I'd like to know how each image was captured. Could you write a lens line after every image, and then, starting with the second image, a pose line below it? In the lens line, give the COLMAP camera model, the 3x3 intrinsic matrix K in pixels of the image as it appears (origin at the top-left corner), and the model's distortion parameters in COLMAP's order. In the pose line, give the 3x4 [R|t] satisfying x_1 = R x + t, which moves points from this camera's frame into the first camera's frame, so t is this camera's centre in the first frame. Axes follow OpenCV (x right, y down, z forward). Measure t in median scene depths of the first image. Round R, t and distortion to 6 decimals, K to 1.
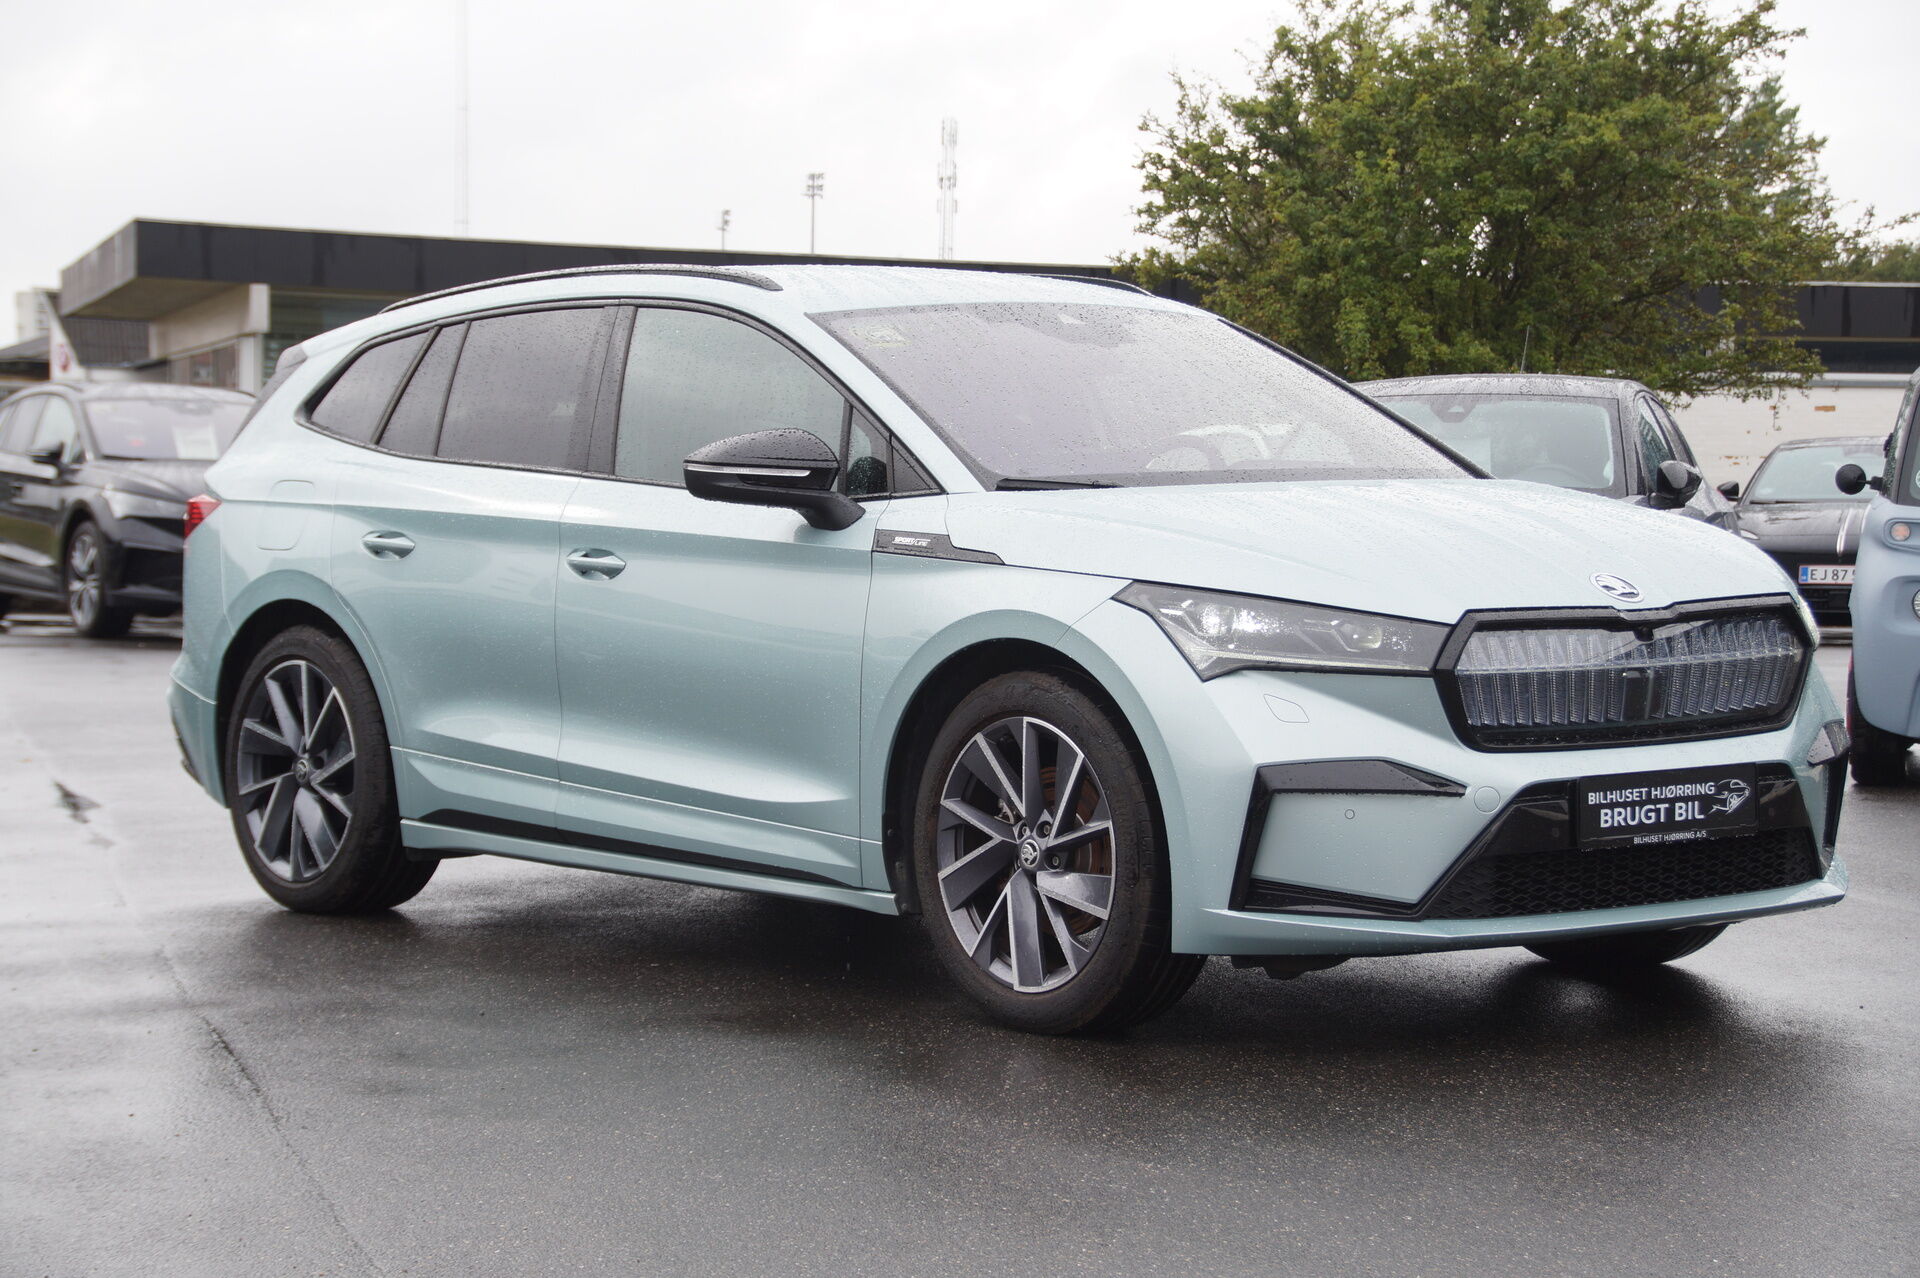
lens RADIAL K [[4168.3, 0, 957.0], [0, 4168.3, 673.0], [0, 0, 1]] dist [0.552889, 0.210613]
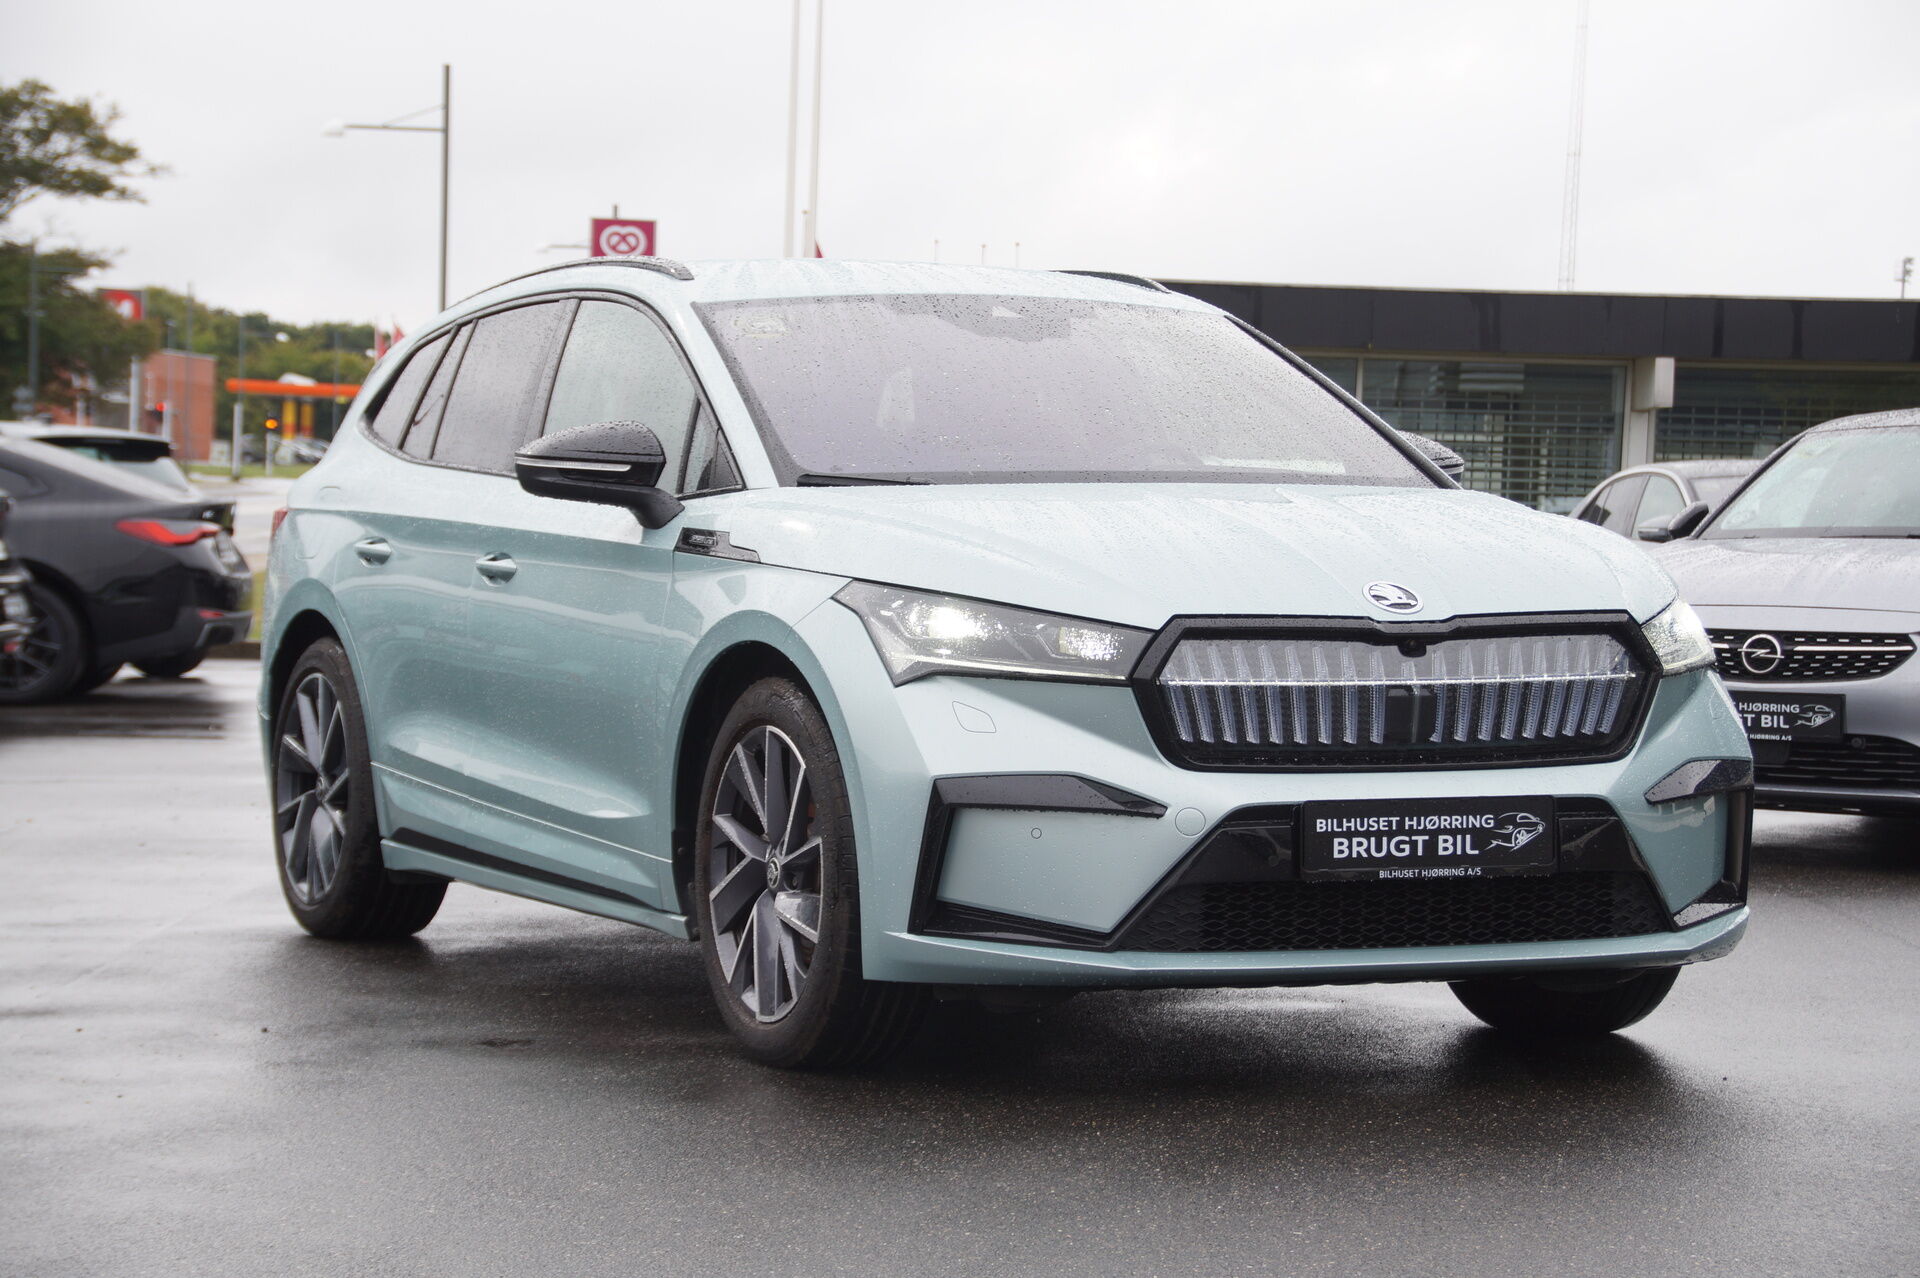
lens RADIAL K [[4644.8, 0, 960.0], [0, 4644.8, 639.0], [0, 0, 1]] dist [0.645109, 0.068220]
pose [[0.967562, 0.017791, -0.252007, 0.311168], [-0.025526, 0.999297, -0.027457, 0.018155], [0.251341, 0.032999, 0.967336, 0.003707]]
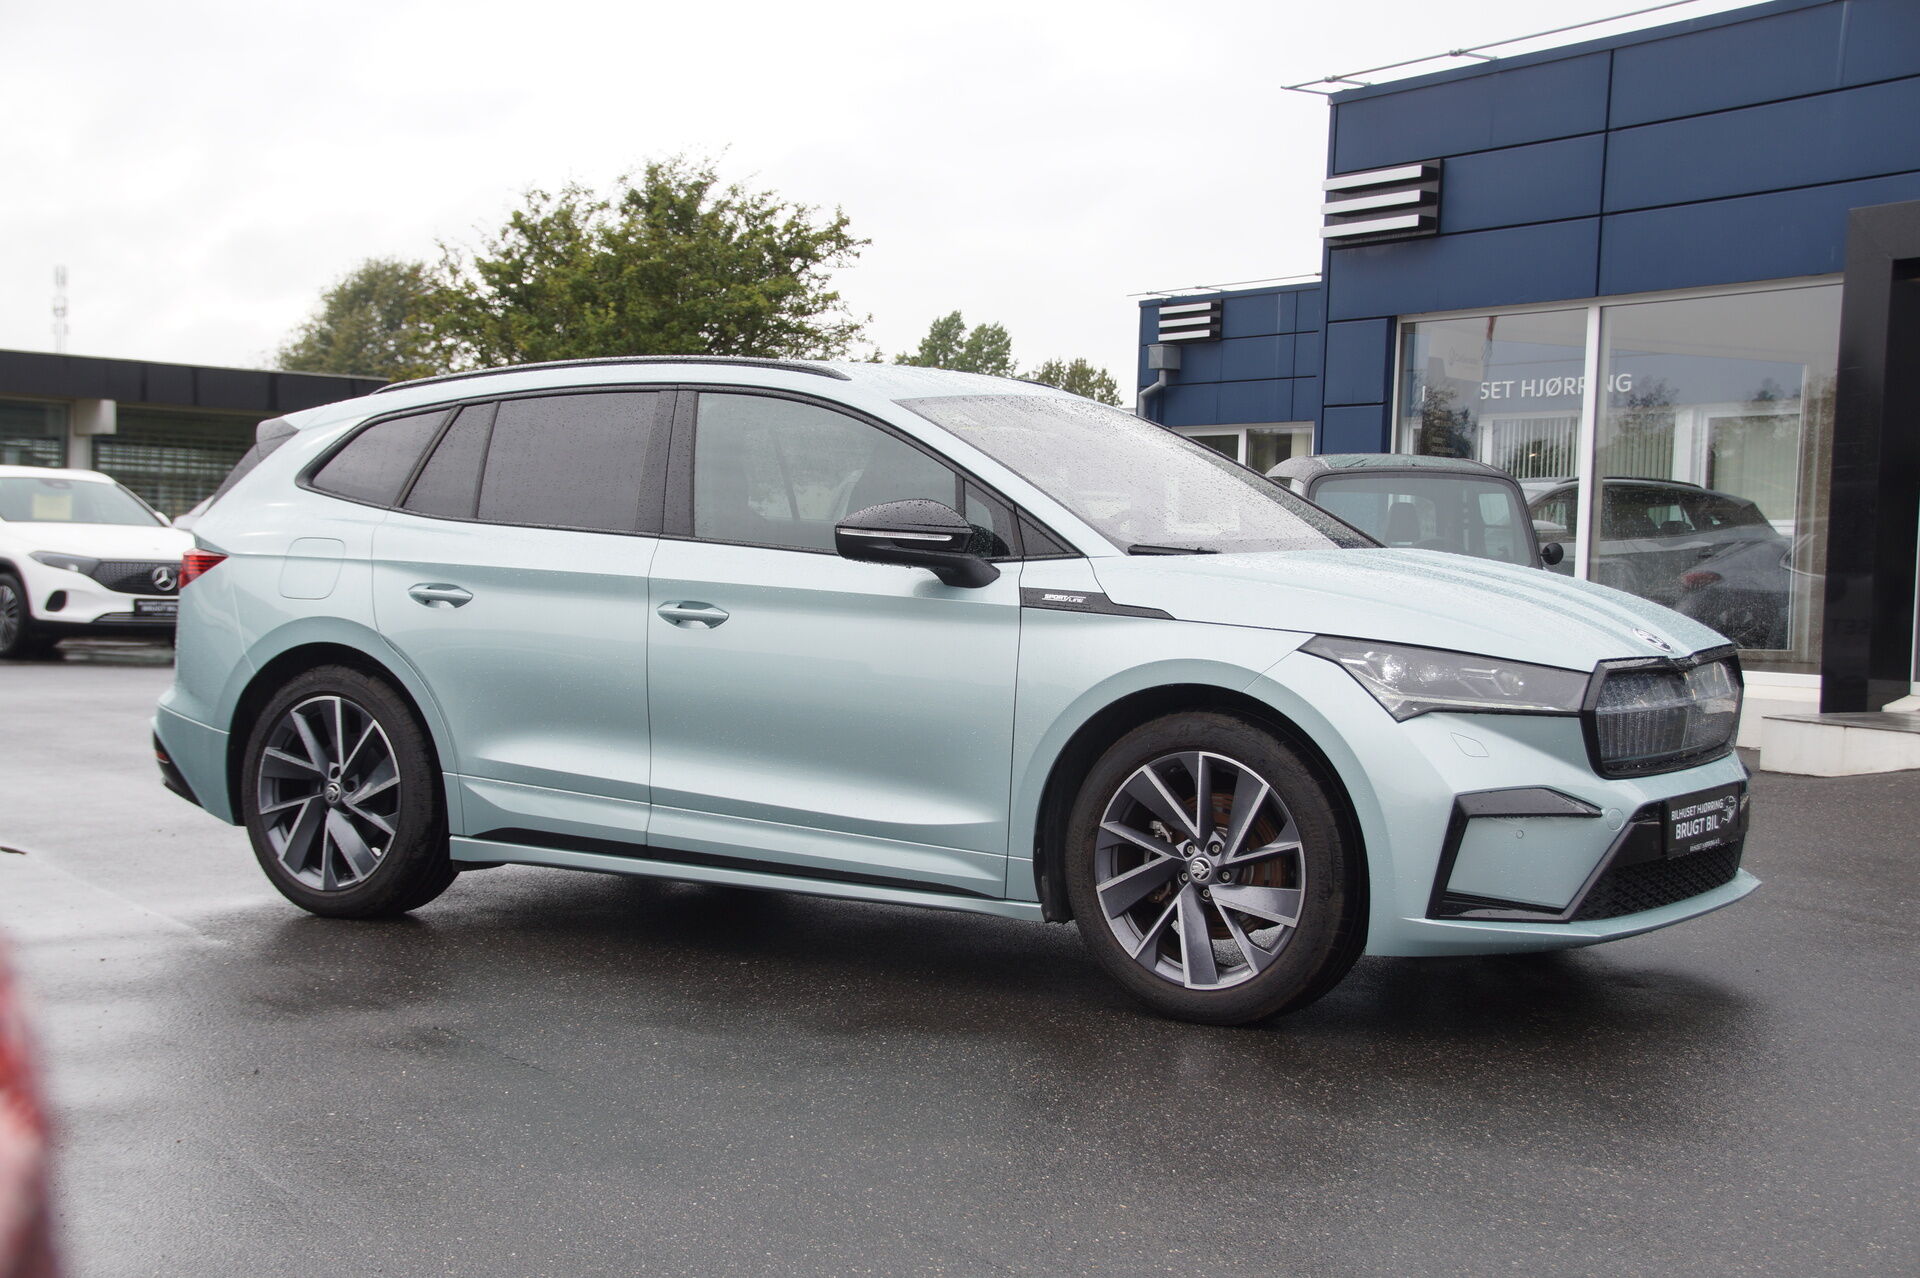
lens RADIAL K [[2825.6, 0, 961.5], [0, 2825.6, 681.1], [0, 0, 1]] dist [0.226387, 0.055387]
pose [[0.954254, -0.004311, 0.298965, -0.273814], [0.002862, 0.999982, 0.005286, -0.013003], [-0.298982, -0.004189, 0.954250, 0.264151]]
